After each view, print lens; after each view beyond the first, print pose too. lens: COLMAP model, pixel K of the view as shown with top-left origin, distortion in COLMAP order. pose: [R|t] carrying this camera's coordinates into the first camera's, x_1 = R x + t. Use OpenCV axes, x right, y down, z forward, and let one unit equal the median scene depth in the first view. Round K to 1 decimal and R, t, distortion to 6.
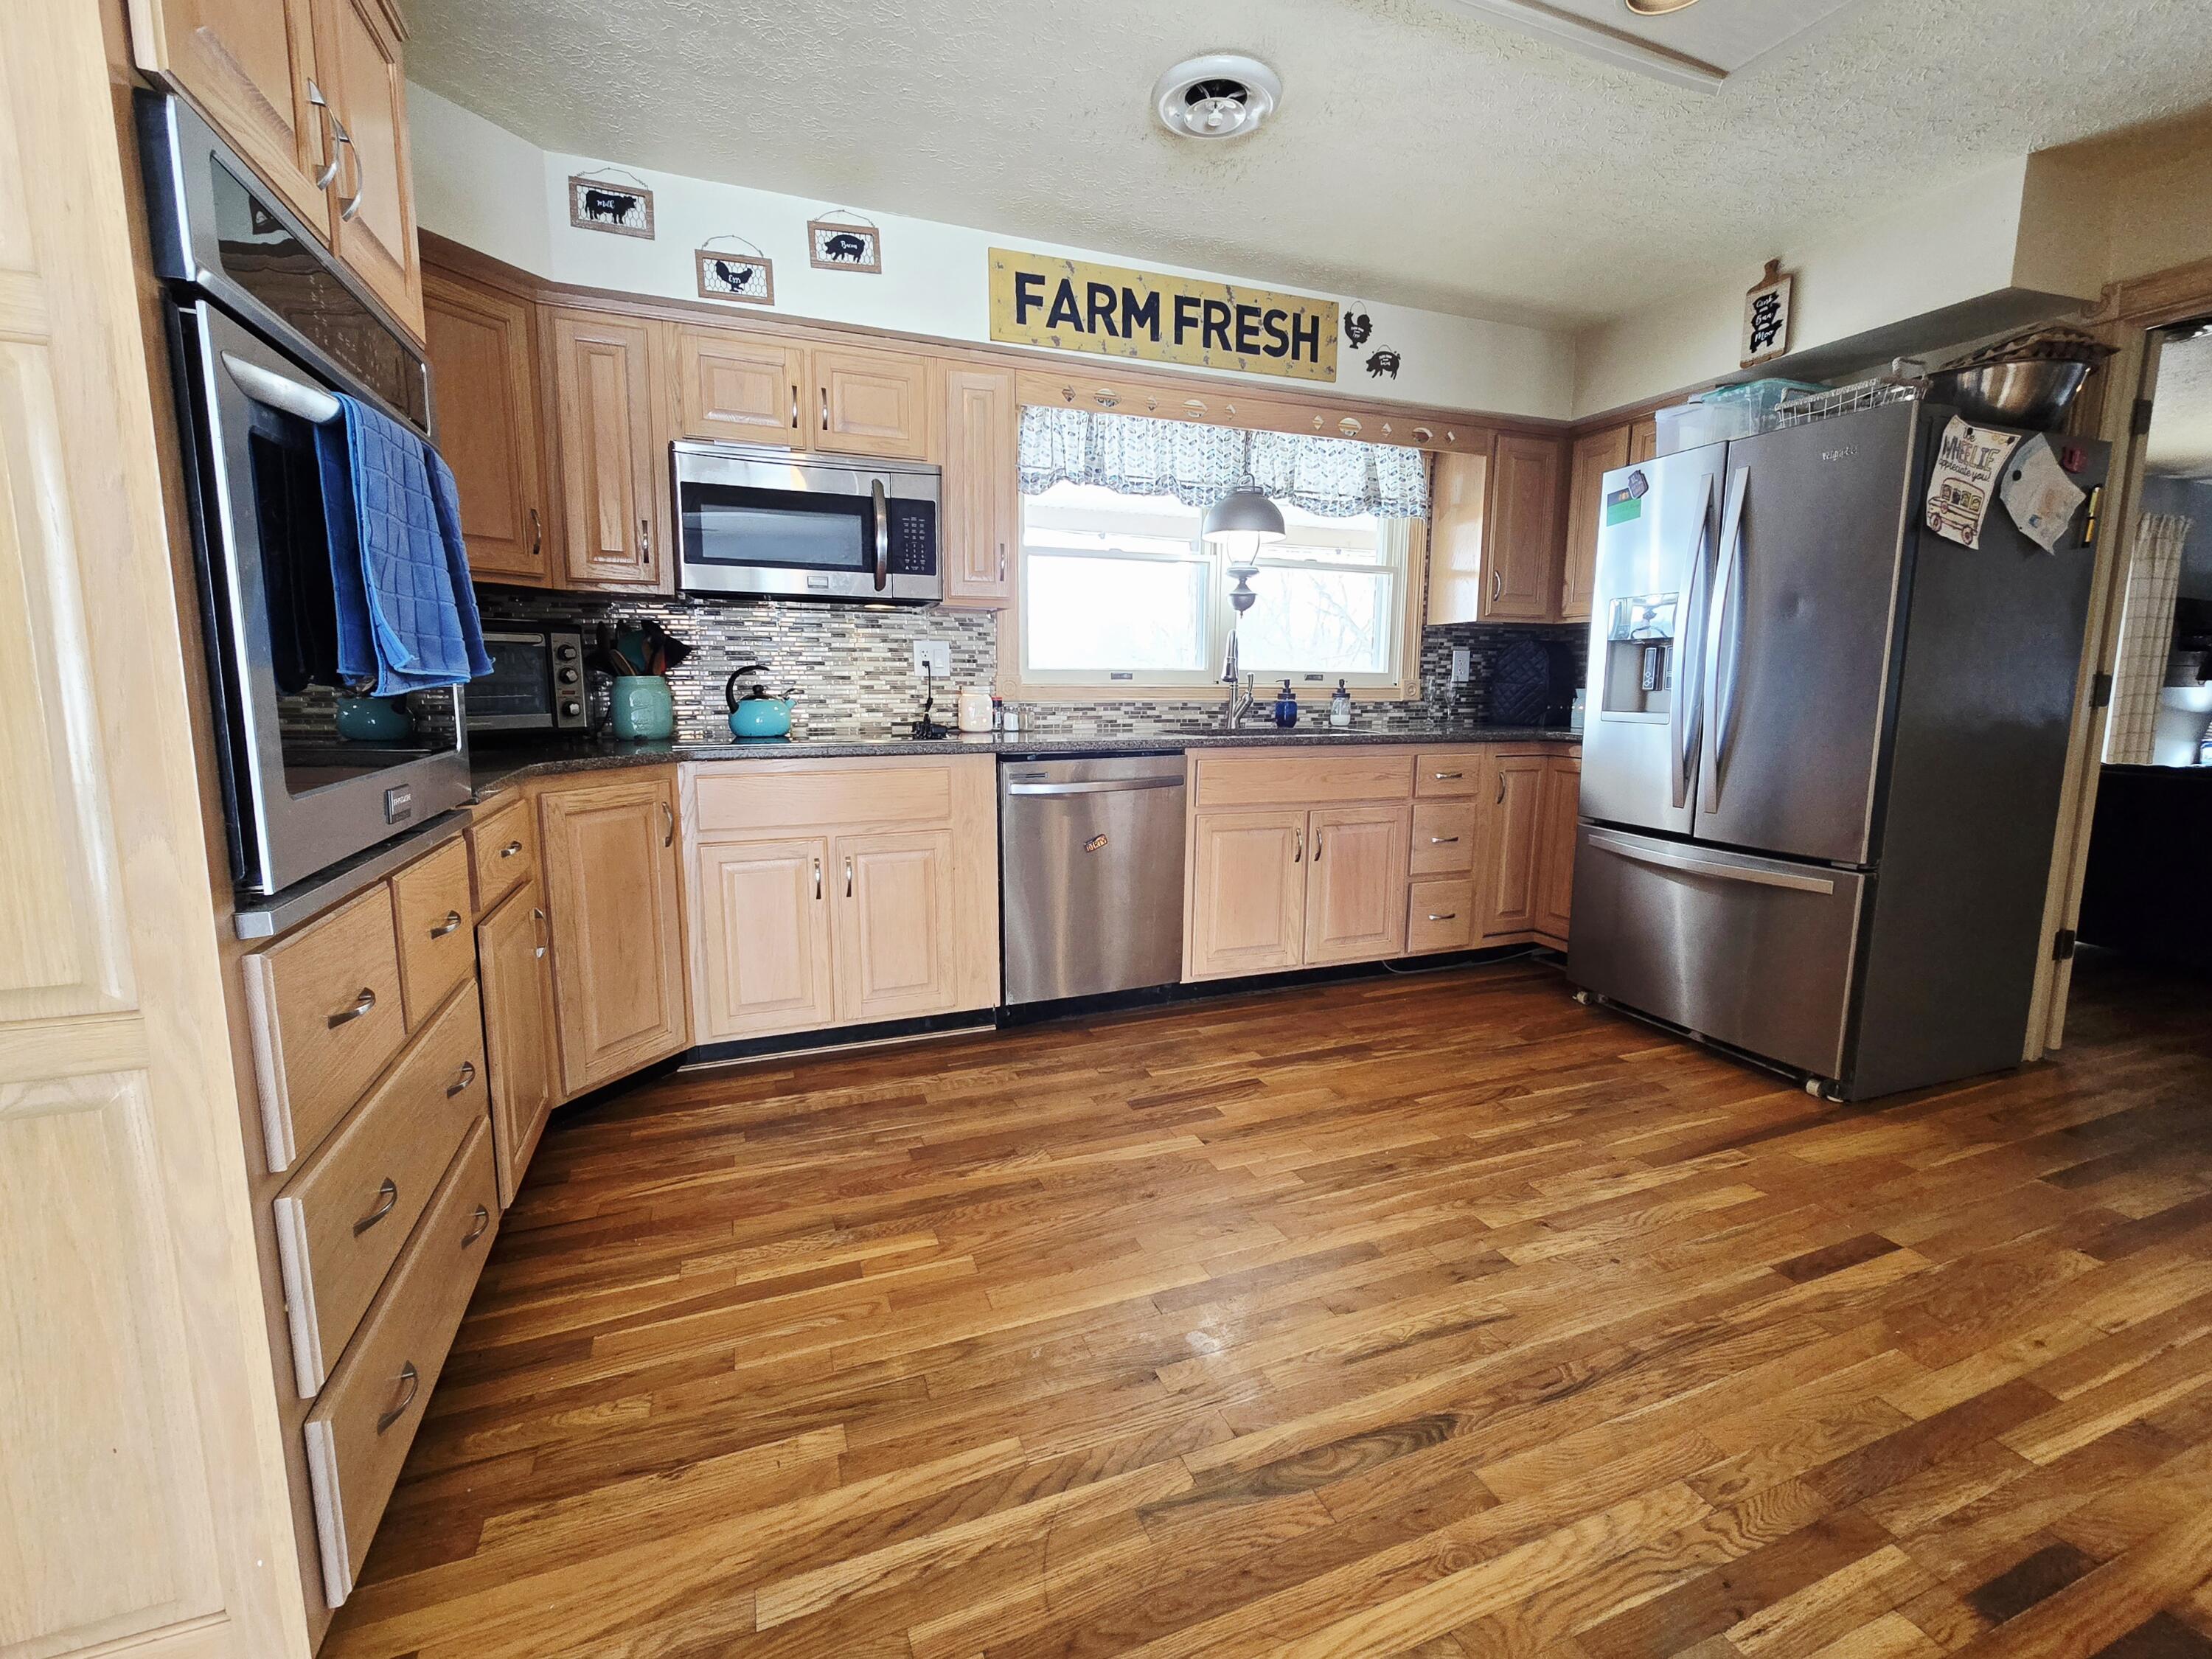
lens RADIAL K [[940.4, 0, 1104.9], [0, 940.4, 820.4], [0, 0, 1]] dist [0.003524, -0.005685]
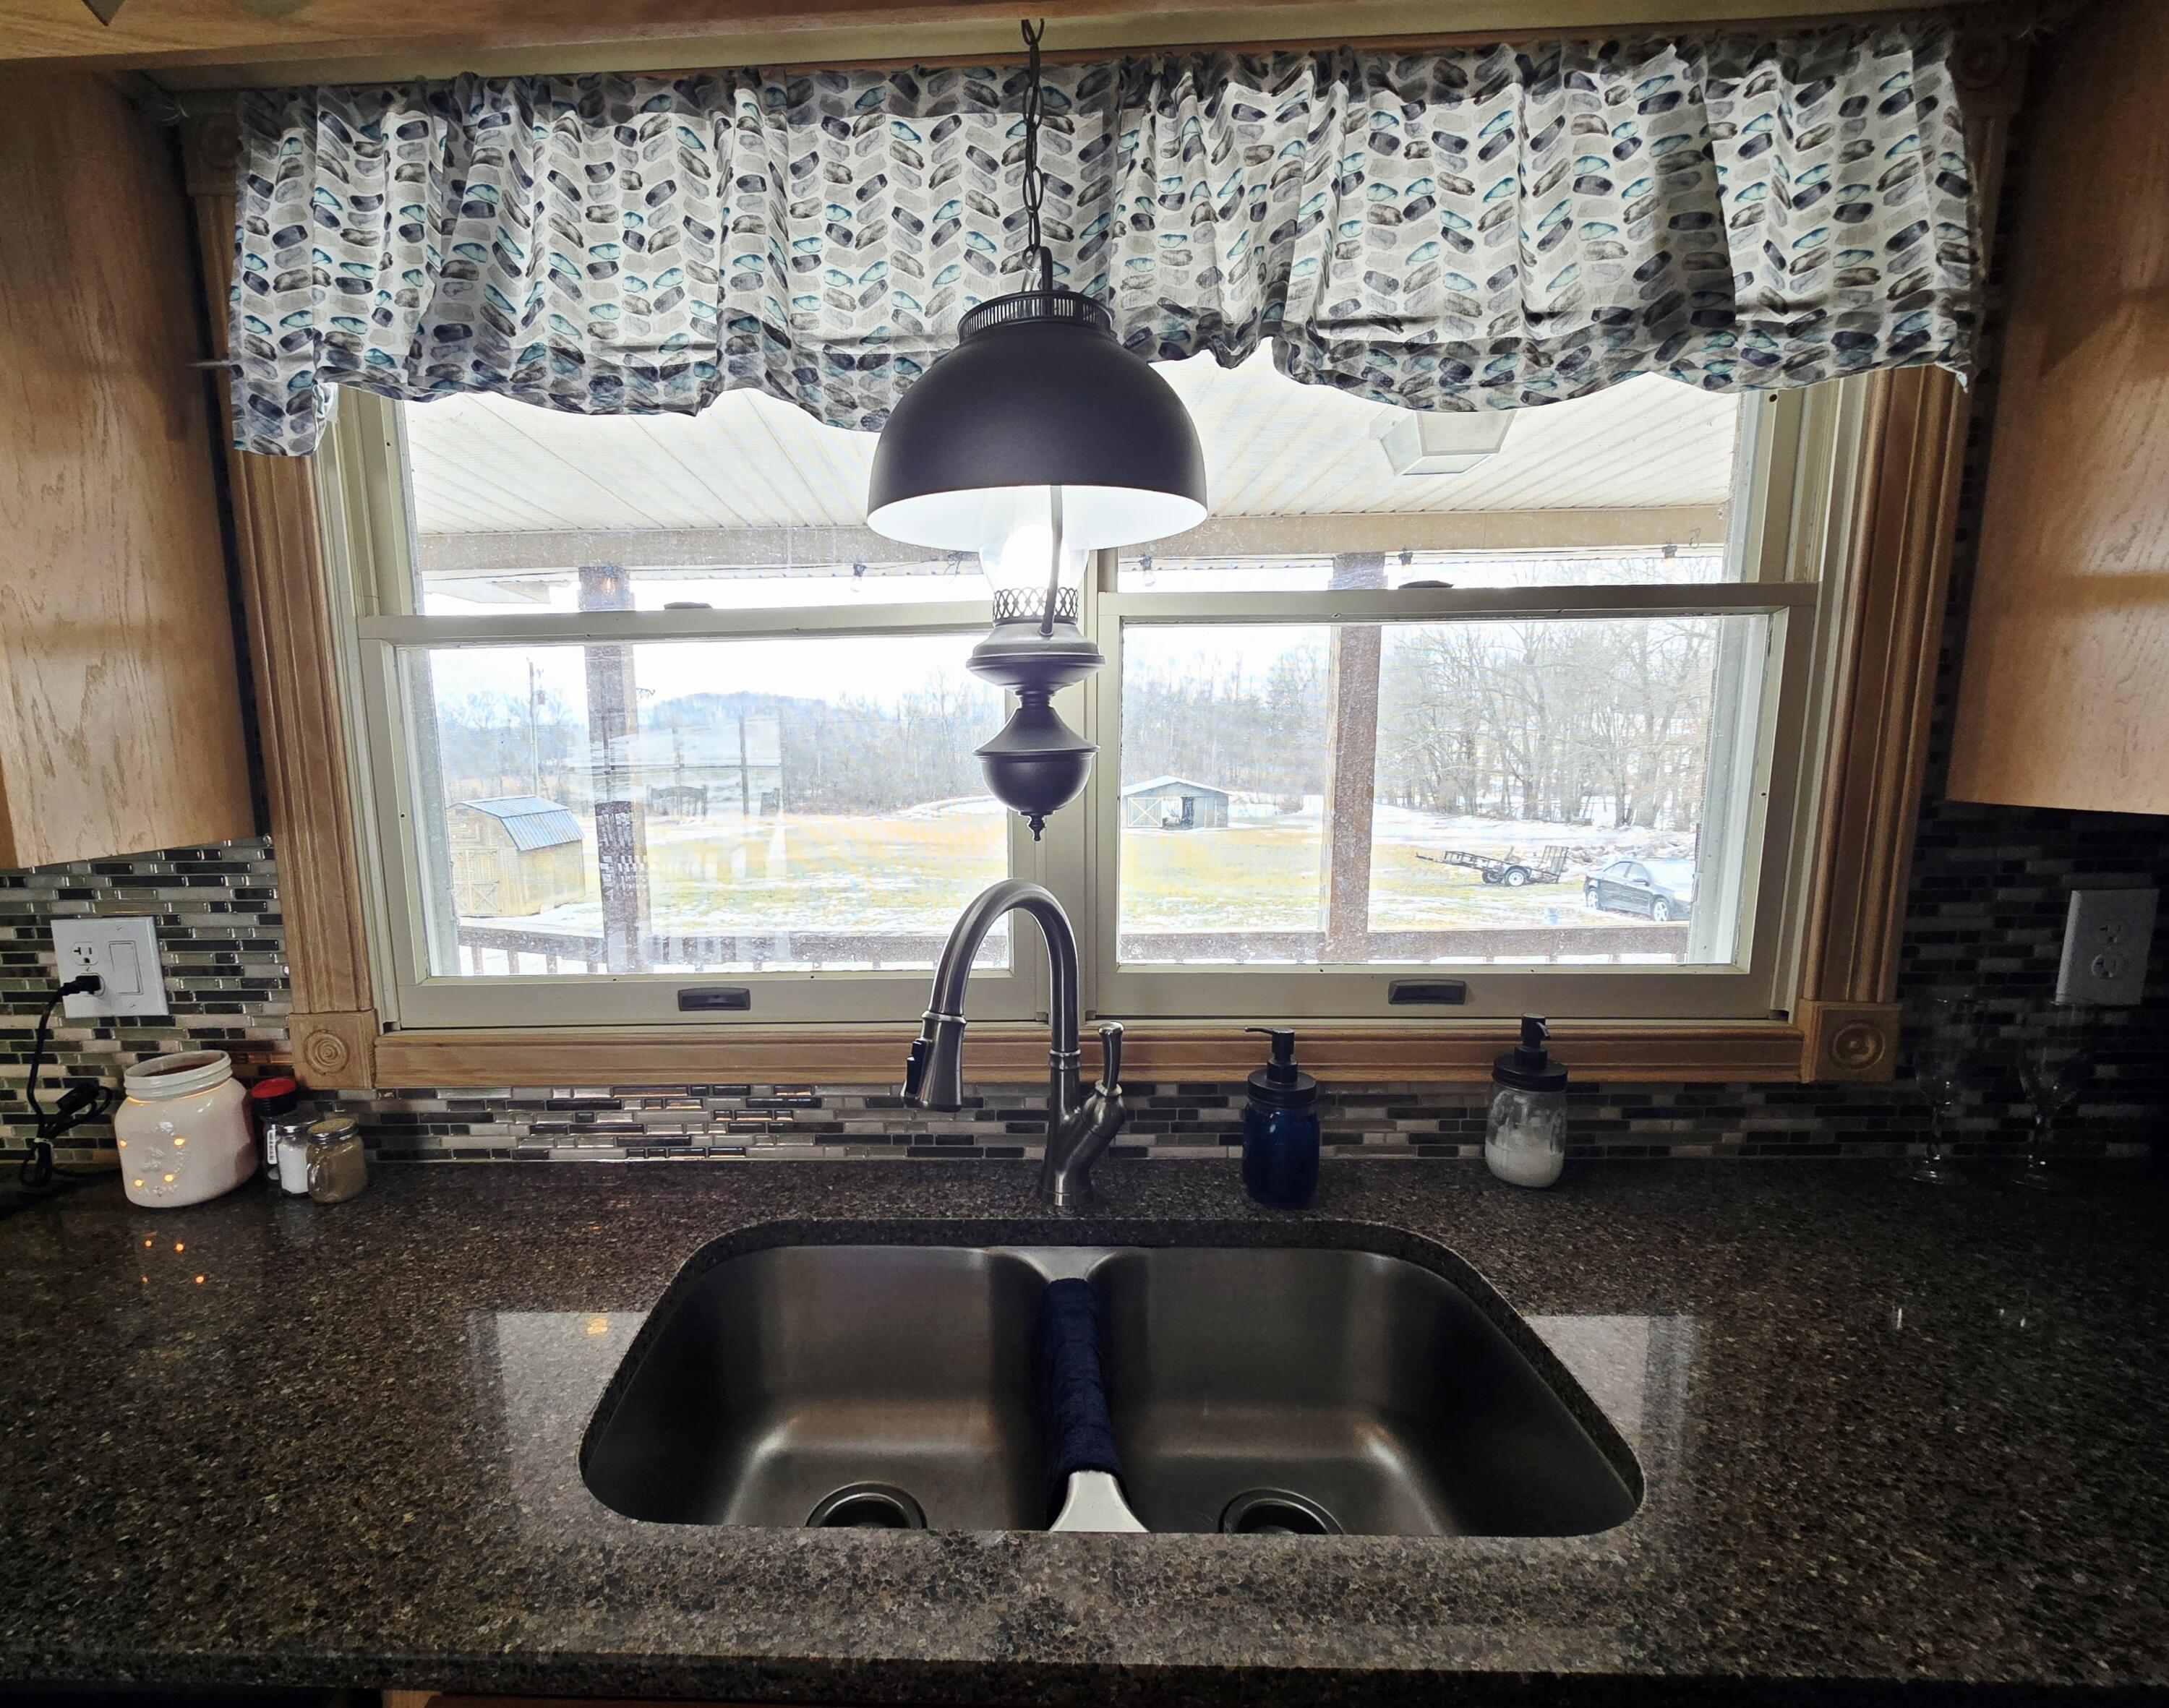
lens RADIAL K [[994.4, 0, 967.4], [0, 994.4, 896.9], [0, 0, 1]] dist [-0.000426, -0.000258]
pose [[0.916178, 0.041745, -0.398591, 0.282275], [-0.036051, 0.999113, 0.021773, -0.242410], [0.399147, -0.005579, 0.916870, 0.879502]]
